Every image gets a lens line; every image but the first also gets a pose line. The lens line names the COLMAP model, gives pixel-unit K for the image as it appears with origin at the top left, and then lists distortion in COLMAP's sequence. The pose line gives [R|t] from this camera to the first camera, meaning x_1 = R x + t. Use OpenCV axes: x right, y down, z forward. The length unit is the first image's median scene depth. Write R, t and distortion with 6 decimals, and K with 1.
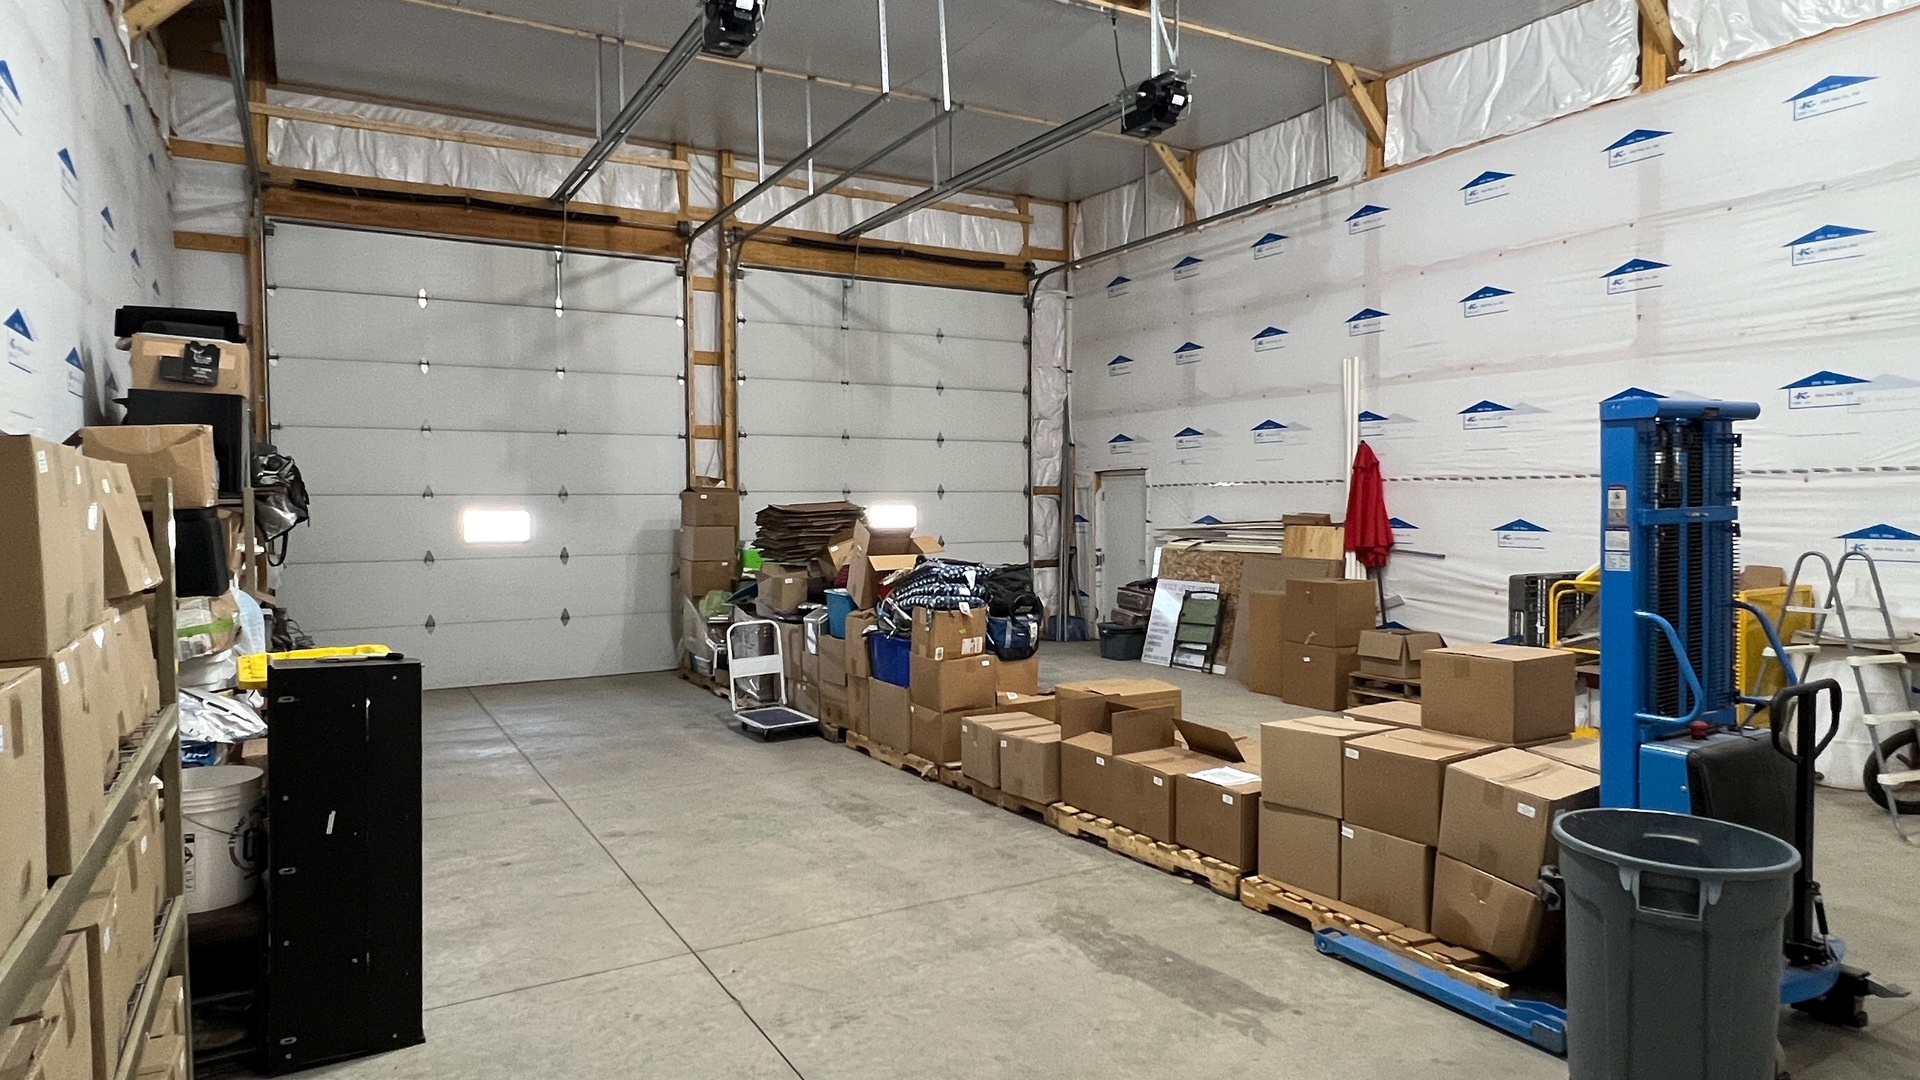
lens RADIAL K [[1116.2, 0, 960.0], [0, 1116.2, 540.0], [0, 0, 1]] dist [0.000059, -0.001213]
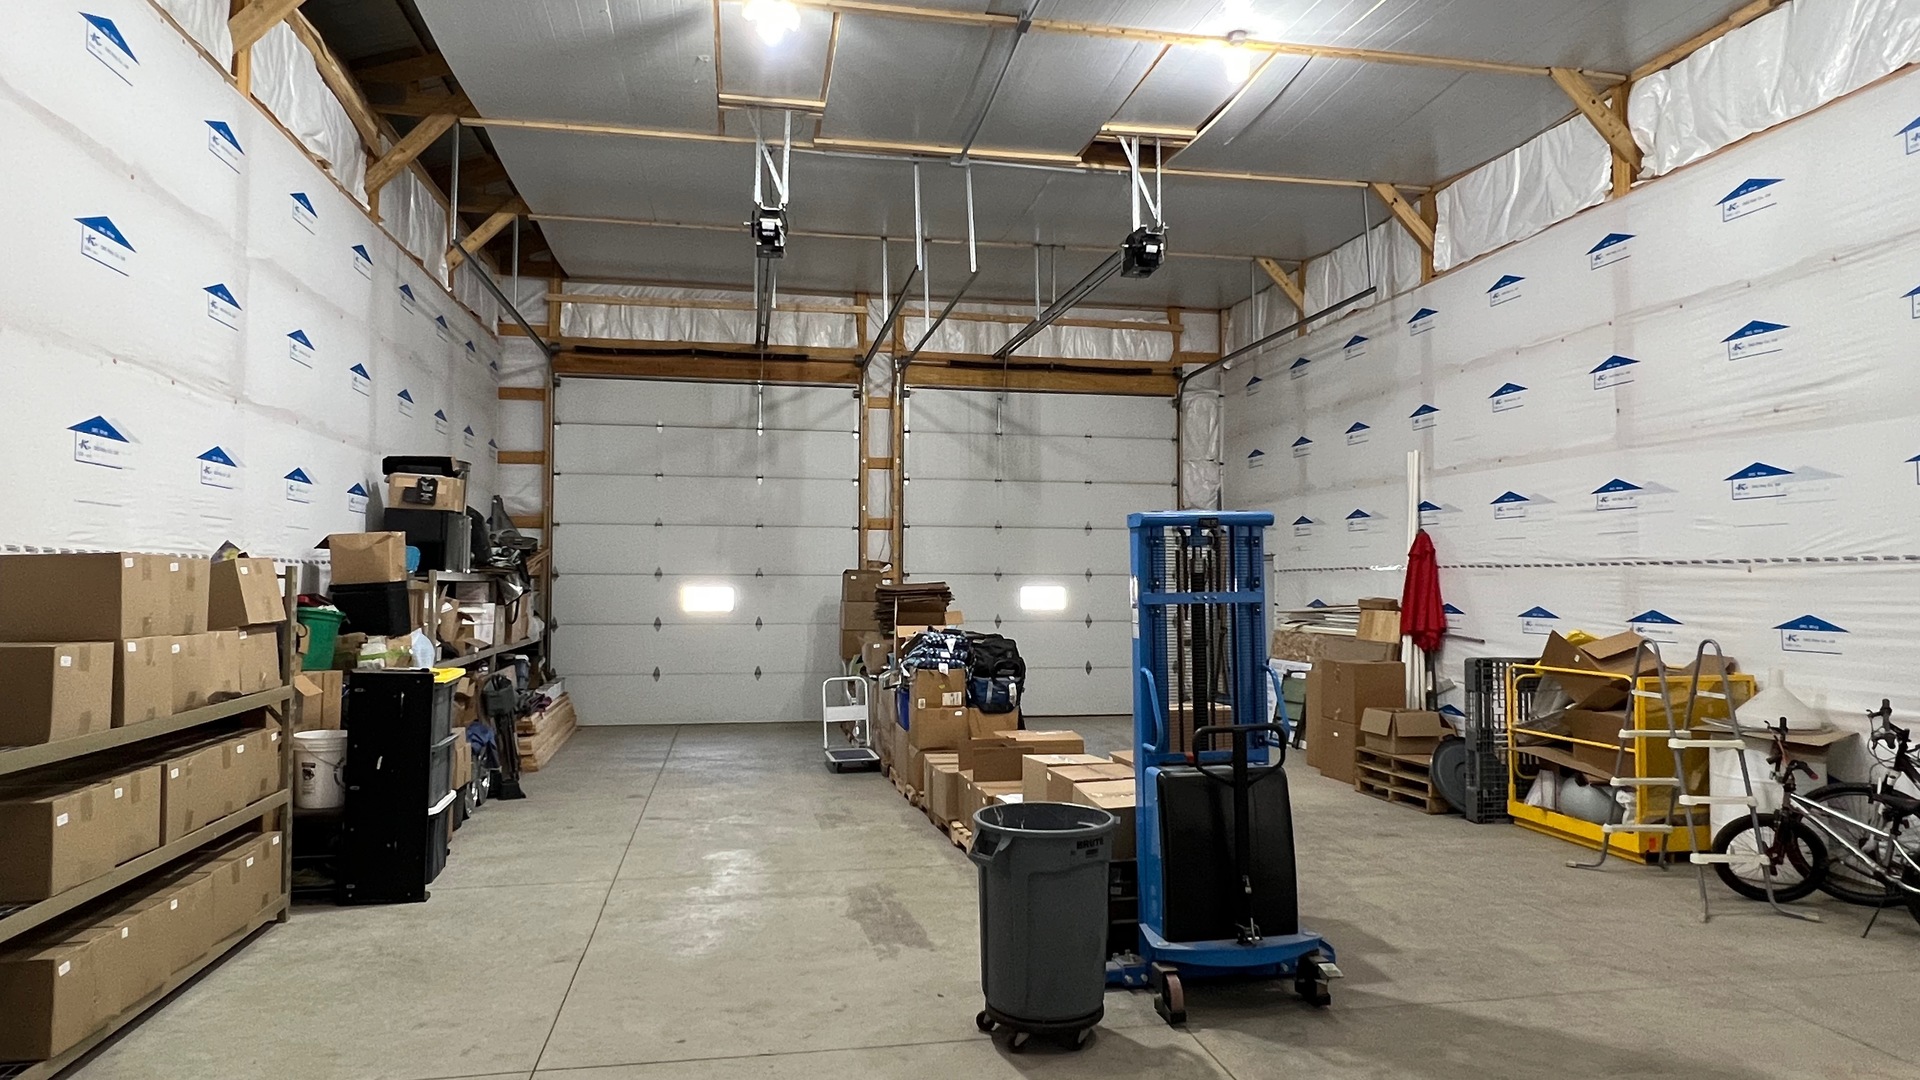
lens RADIAL K [[1116.2, 0, 960.0], [0, 1116.2, 540.0], [0, 0, 1]] dist [0.000059, -0.001213]
pose [[0.945763, -0.002678, -0.324848, 0.290390], [-0.020890, 0.997395, -0.069041, 0.002358], [0.324186, 0.072082, 0.943243, -0.127052]]
